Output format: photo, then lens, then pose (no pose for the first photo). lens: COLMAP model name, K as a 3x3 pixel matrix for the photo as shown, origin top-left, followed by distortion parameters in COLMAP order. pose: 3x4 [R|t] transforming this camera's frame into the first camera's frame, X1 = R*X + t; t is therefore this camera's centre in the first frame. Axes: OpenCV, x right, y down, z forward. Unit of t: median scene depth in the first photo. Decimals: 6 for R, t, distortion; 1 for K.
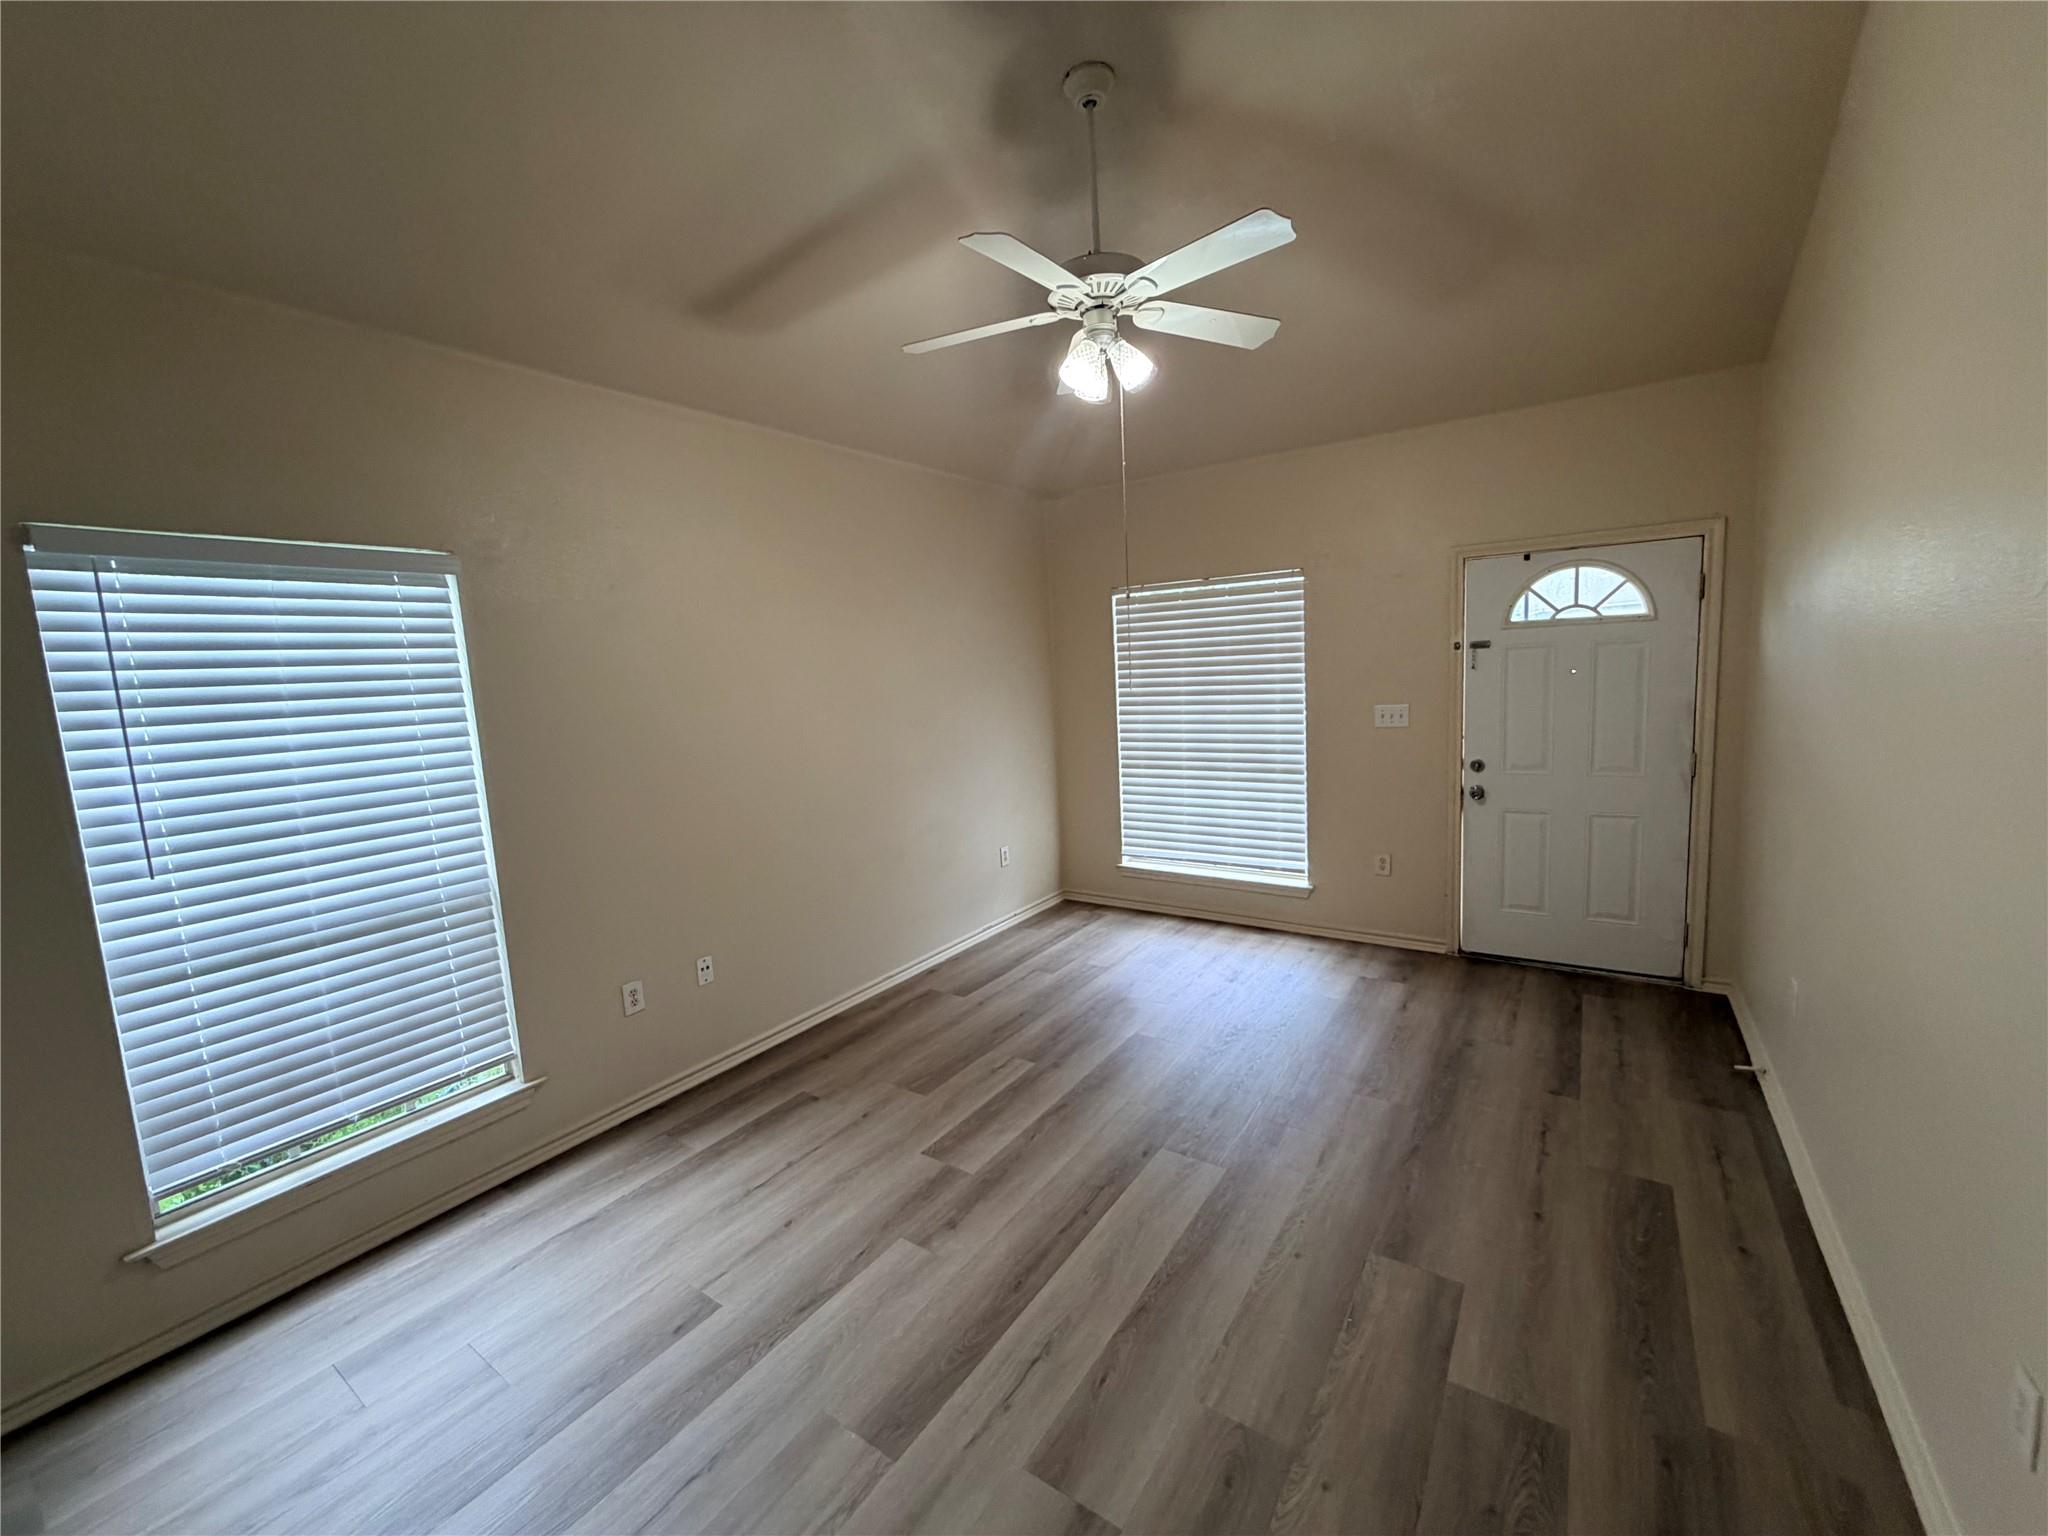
lens RADIAL K [[819.7, 0, 1013.7], [0, 819.7, 765.3], [0, 0, 1]] dist [-0.000526, 0.000141]
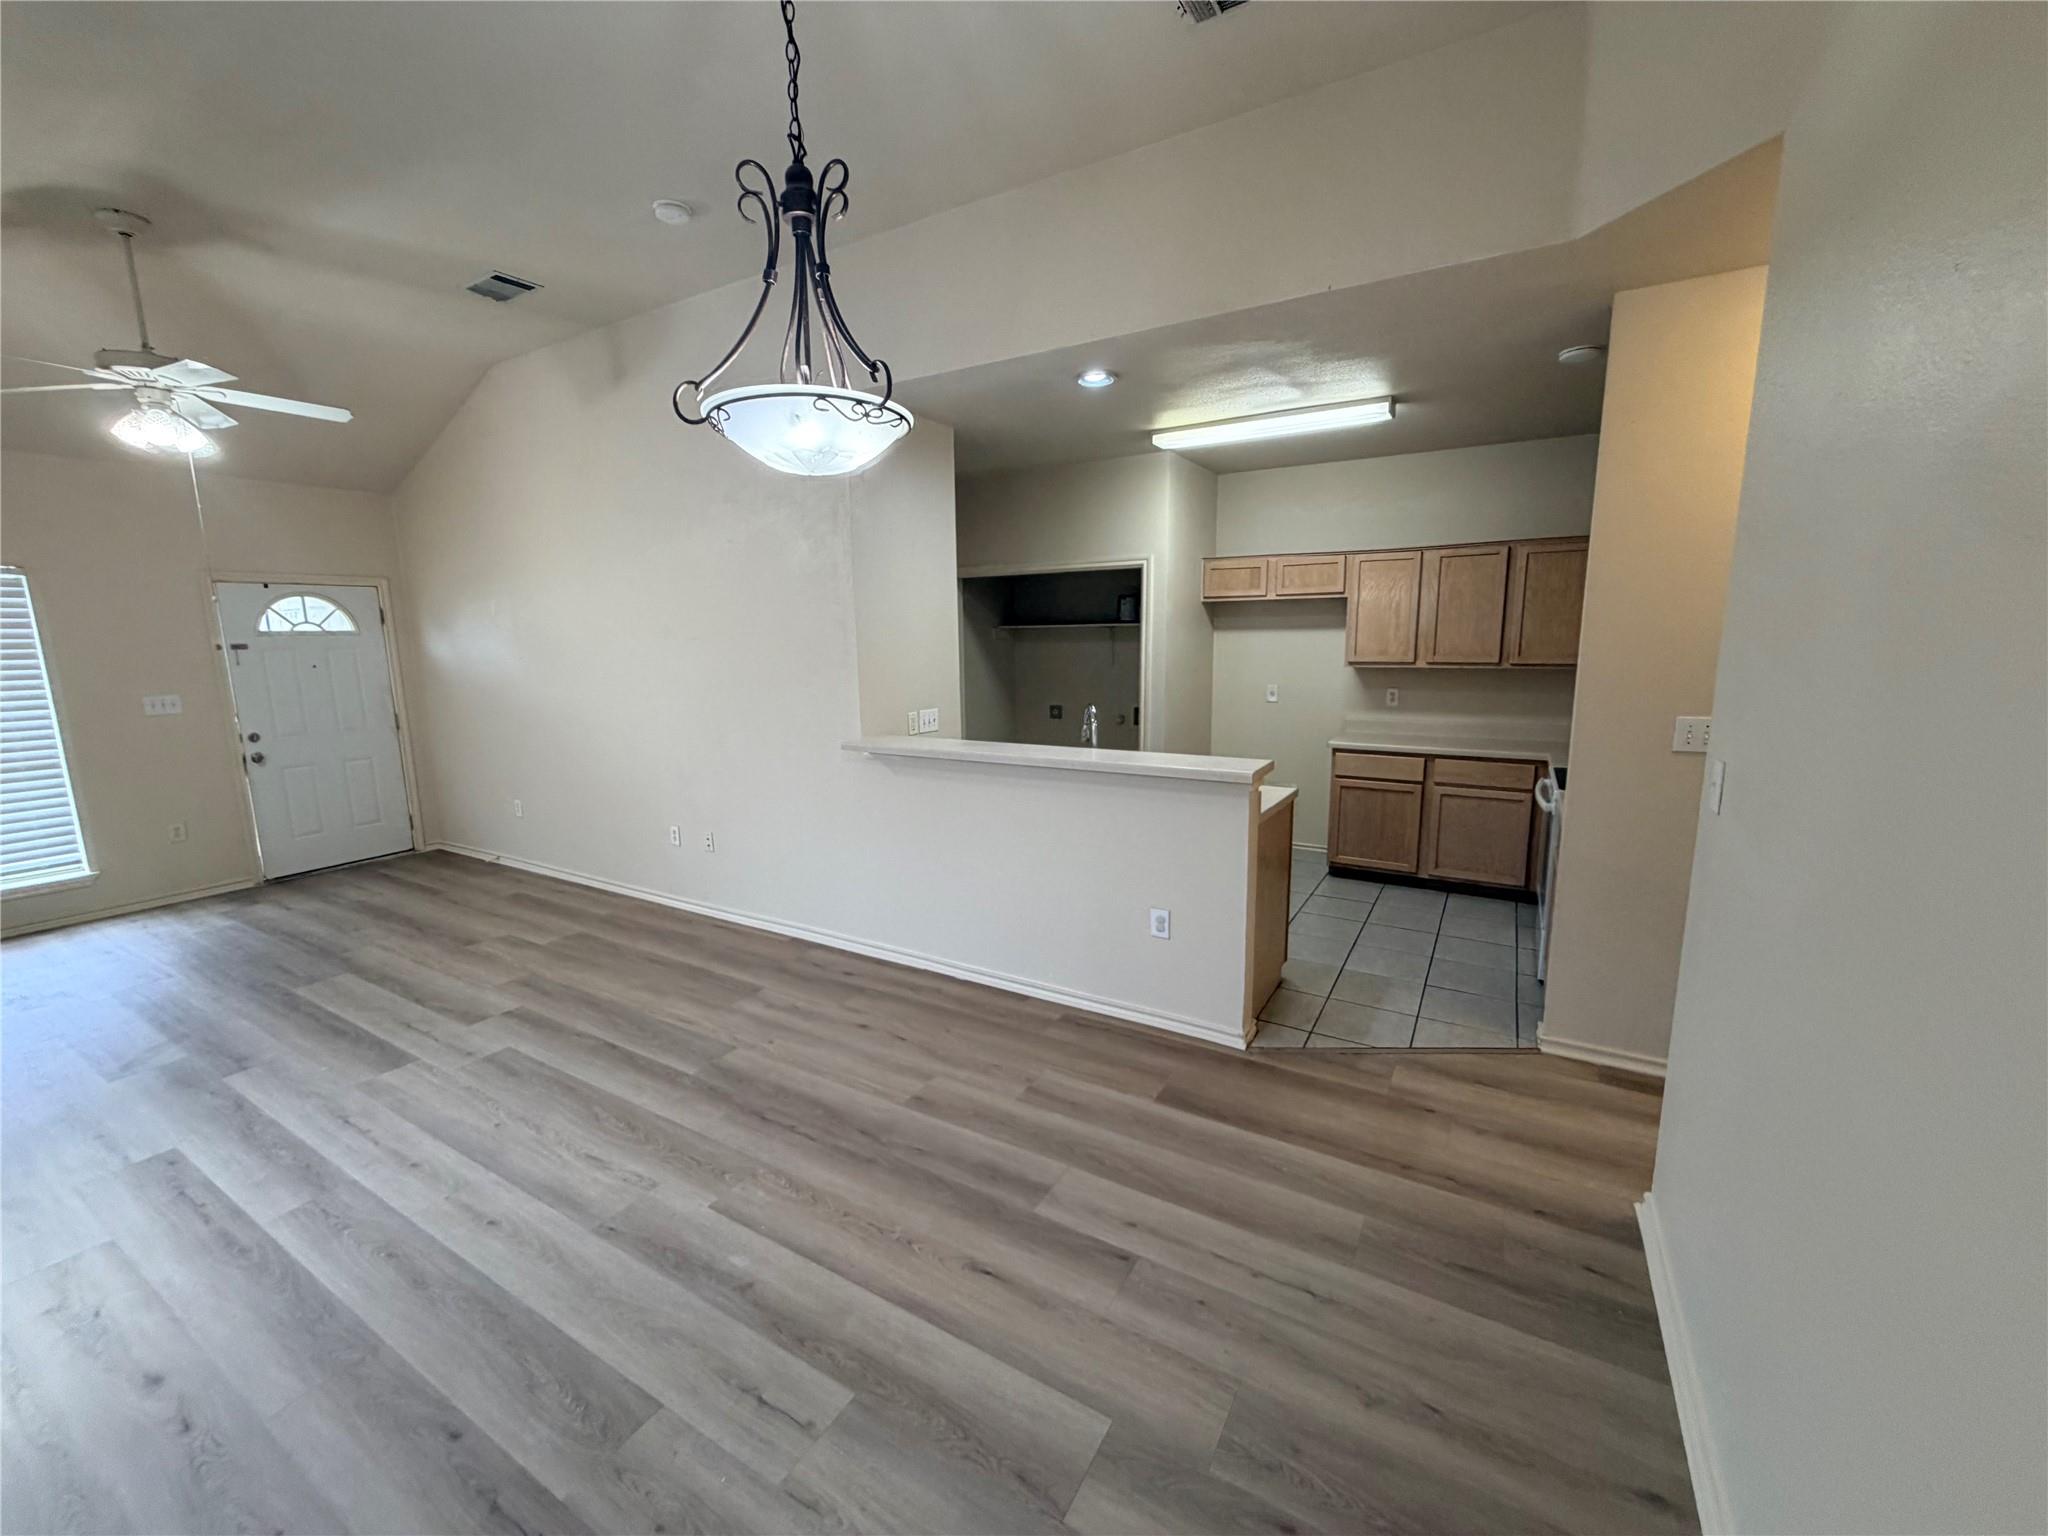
lens RADIAL K [[819.7, 0, 1013.7], [0, 819.7, 765.3], [0, 0, 1]] dist [-0.000526, 0.000141]
pose [[-0.065464, -0.106854, 0.992117, -1.214884], [0.139766, 0.983467, 0.115144, 0.092587], [-0.988018, 0.146202, -0.049447, -0.214955]]
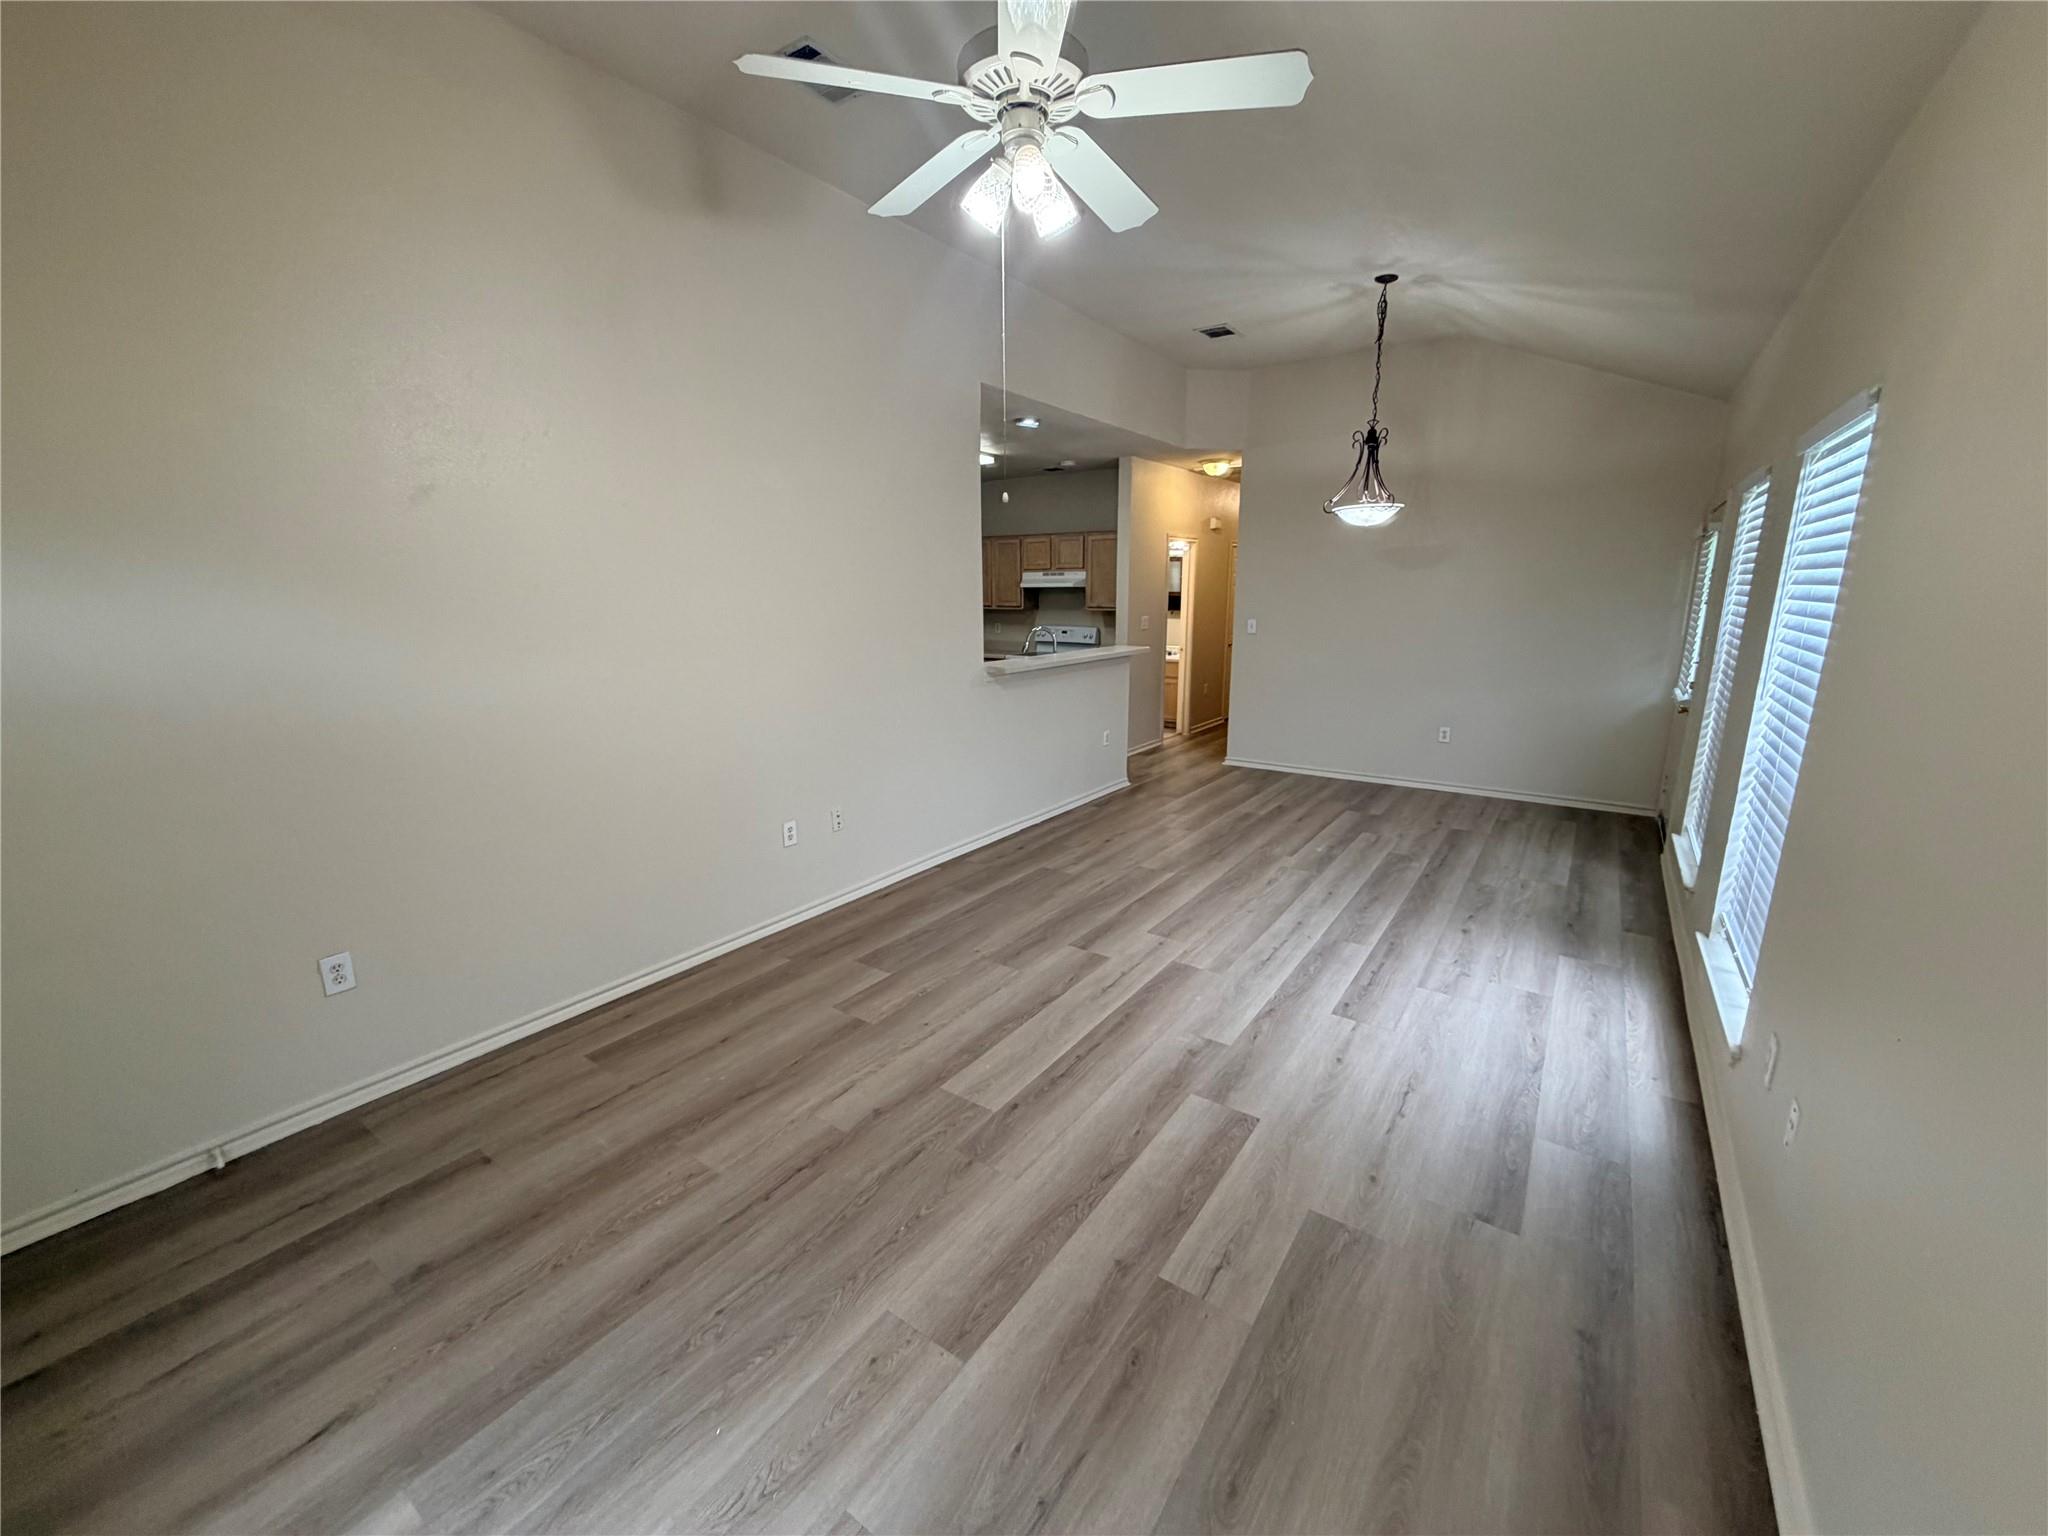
lens RADIAL K [[819.7, 0, 1013.7], [0, 819.7, 765.3], [0, 0, 1]] dist [-0.000526, 0.000141]
pose [[-0.998204, 0.055827, 0.021712, 0.112639], [0.059867, 0.941913, 0.330479, -0.200812], [-0.002001, 0.331186, -0.943564, 1.674310]]
